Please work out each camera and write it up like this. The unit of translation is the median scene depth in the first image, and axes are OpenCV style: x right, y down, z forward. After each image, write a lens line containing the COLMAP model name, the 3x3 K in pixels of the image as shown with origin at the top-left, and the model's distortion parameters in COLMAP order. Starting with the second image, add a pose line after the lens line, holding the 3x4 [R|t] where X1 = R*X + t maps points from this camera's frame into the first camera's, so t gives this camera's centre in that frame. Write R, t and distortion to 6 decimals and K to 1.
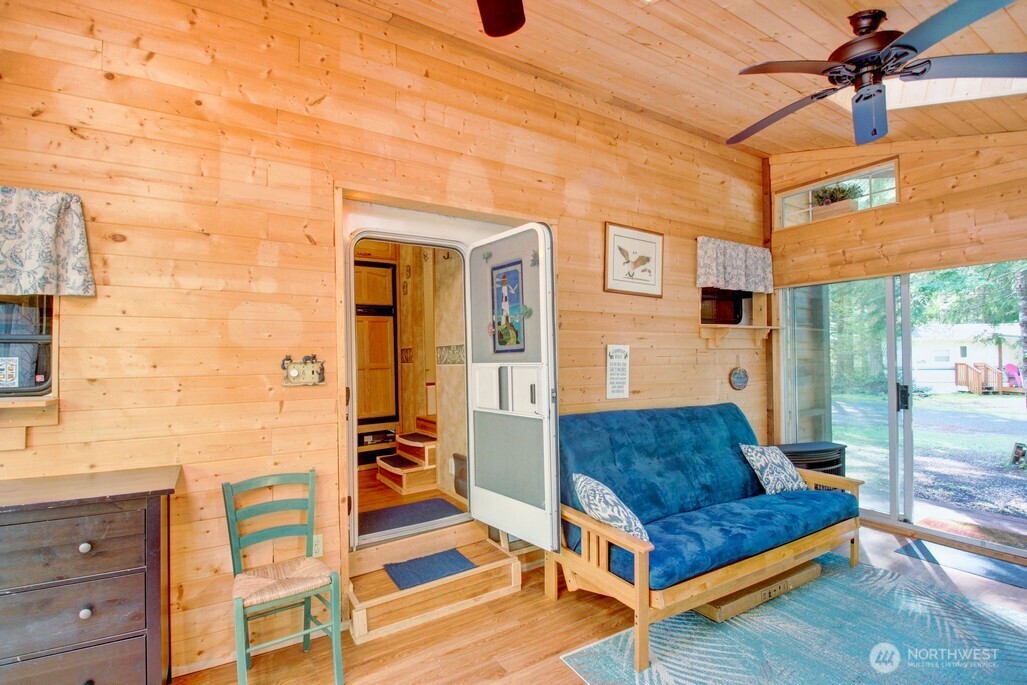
lens RADIAL K [[479.9, 0, 504.9], [0, 479.9, 347.7], [0, 0, 1]] dist [0.000127, -0.015677]
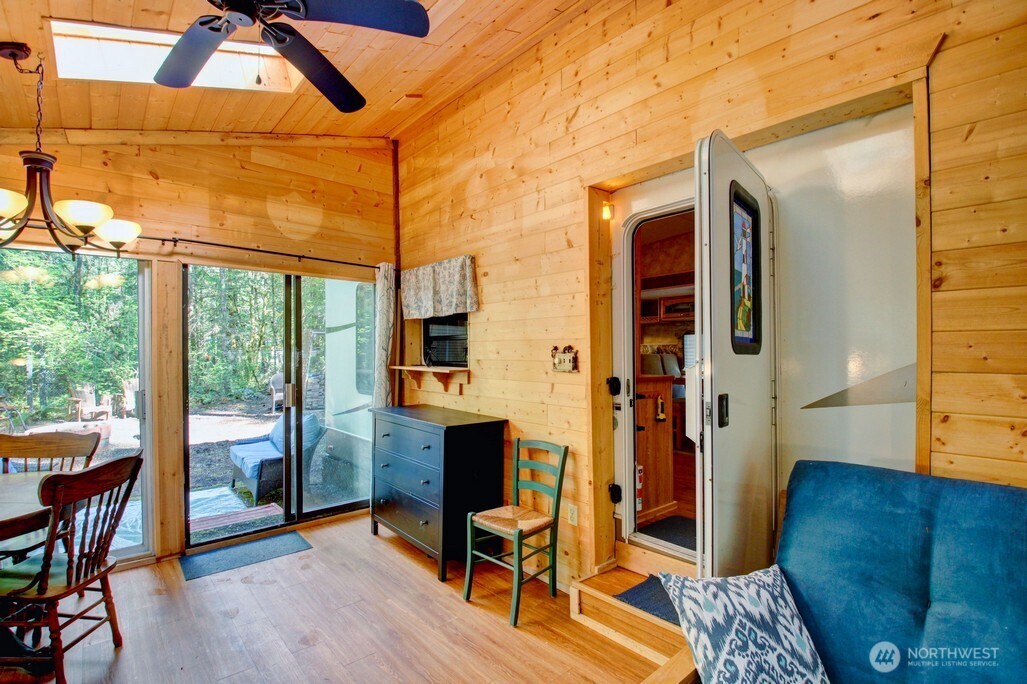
lens RADIAL K [[479.9, 0, 504.9], [0, 479.9, 347.2], [0, 0, 1]] dist [0.000127, -0.015677]
pose [[0.150343, 0.006850, -0.988610, 0.711721], [0.017596, 0.999799, 0.009603, 0.005864], [0.988477, -0.018839, 0.150193, 0.696008]]
